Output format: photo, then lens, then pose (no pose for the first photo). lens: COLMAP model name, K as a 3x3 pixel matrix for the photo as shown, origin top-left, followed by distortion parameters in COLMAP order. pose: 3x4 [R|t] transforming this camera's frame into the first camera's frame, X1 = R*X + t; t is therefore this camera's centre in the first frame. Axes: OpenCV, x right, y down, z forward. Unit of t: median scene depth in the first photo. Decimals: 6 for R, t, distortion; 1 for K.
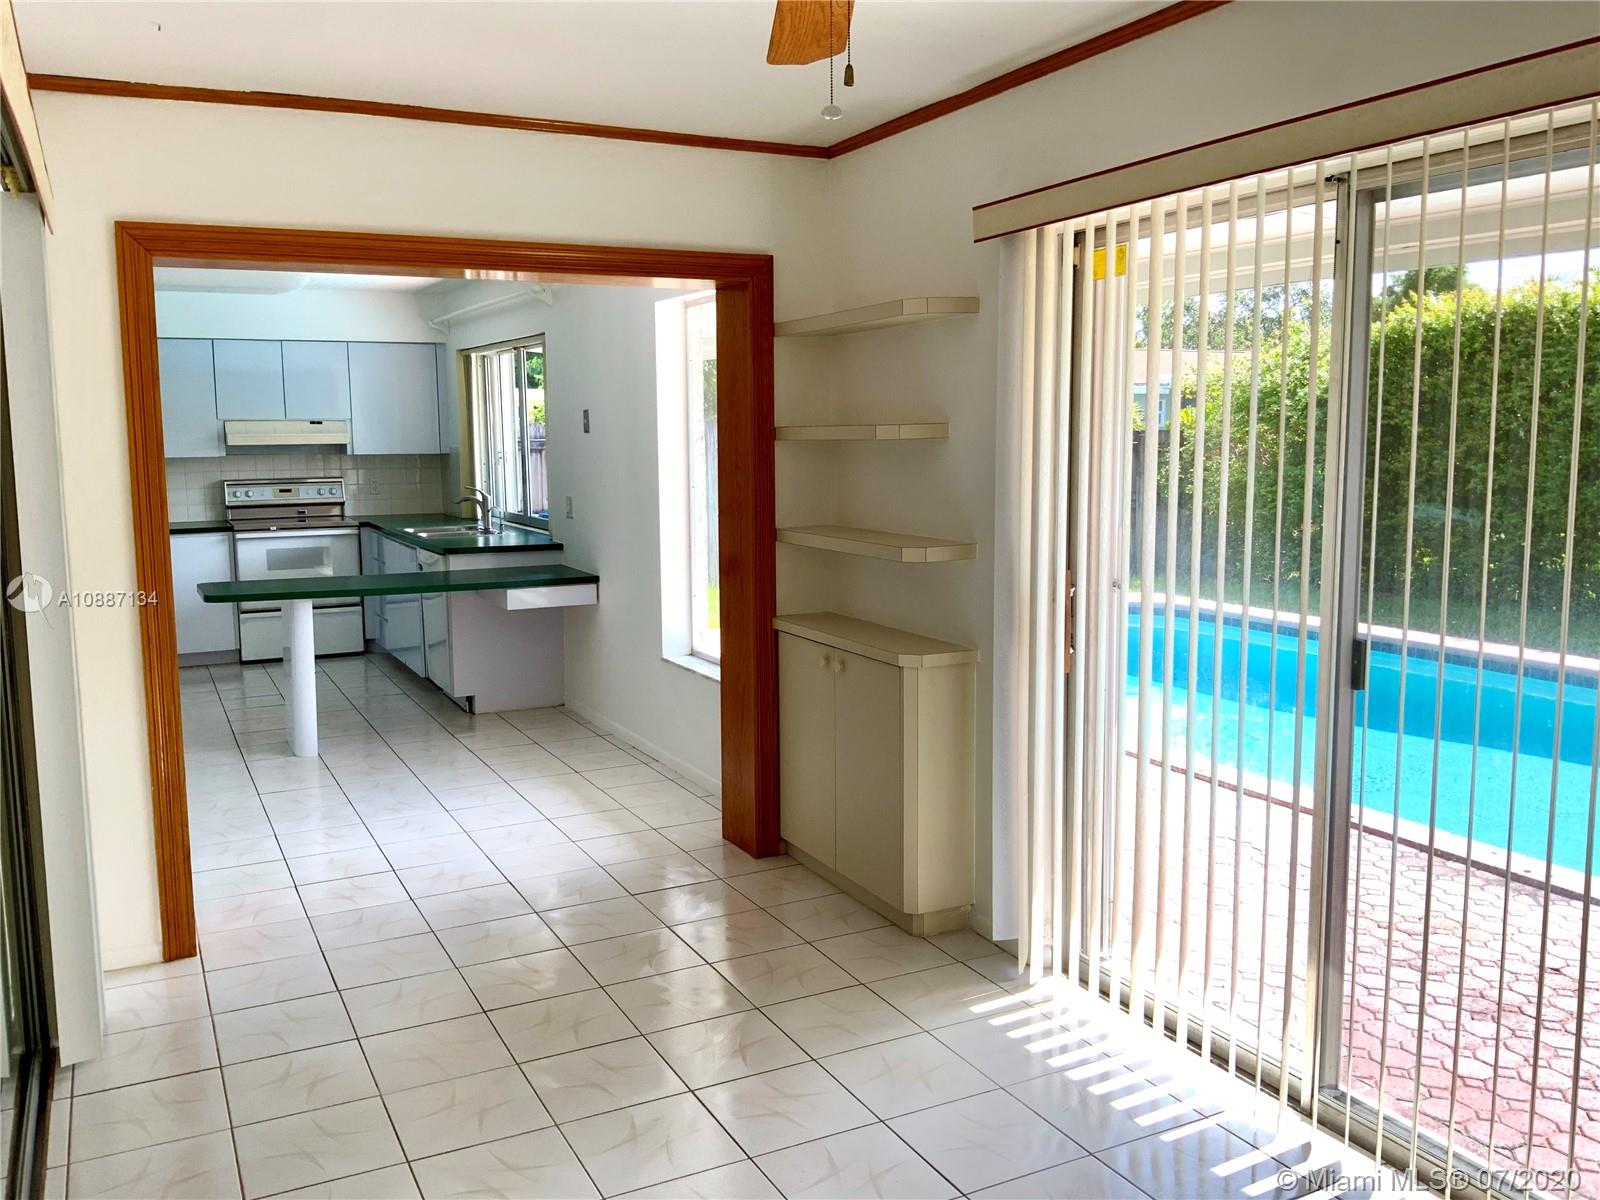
lens RADIAL K [[1333.3, 0, 796.5], [0, 1333.3, 601.3], [0, 0, 1]] dist [0.038378, -0.021911]
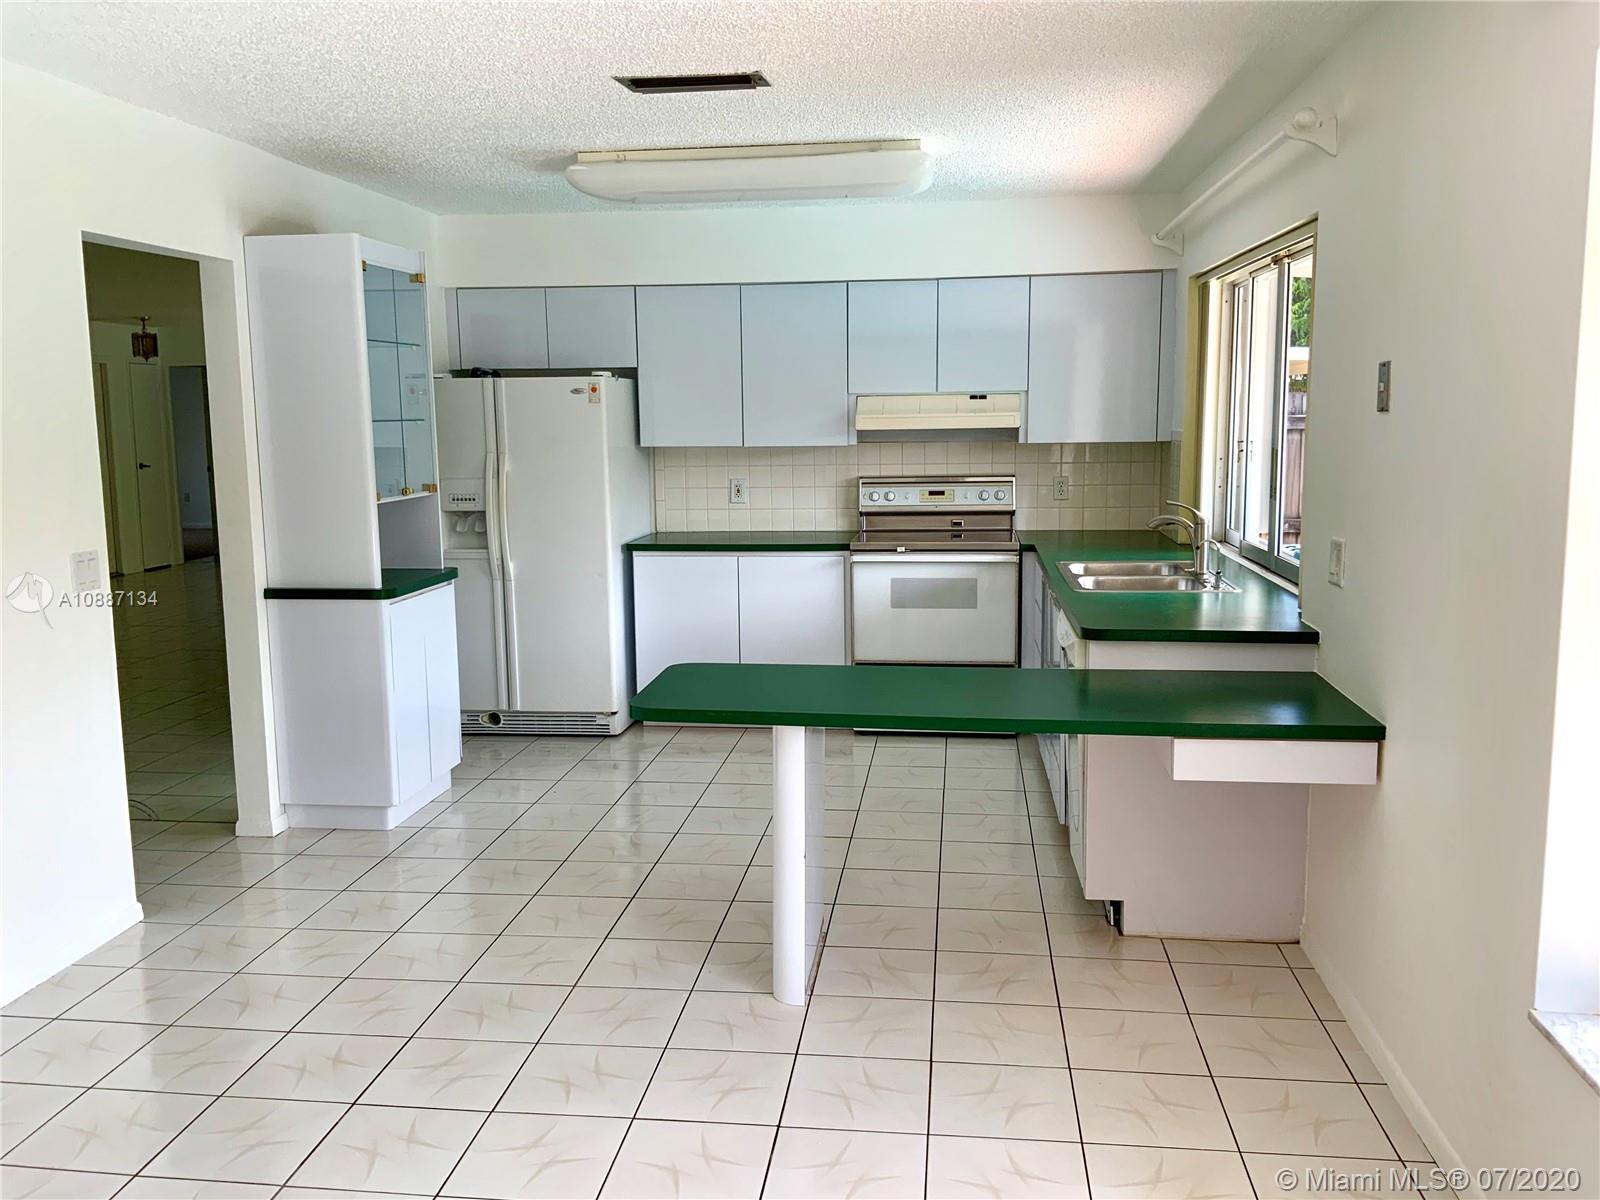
lens RADIAL K [[1333.3, 0, 786.0], [0, 1333.3, 591.3], [0, 0, 1]] dist [0.038378, -0.021911]
pose [[0.824412, 0.072550, -0.561321, -0.046989], [-0.064778, 0.997328, 0.033764, -0.049986], [0.562271, 0.008526, 0.826909, 0.376206]]
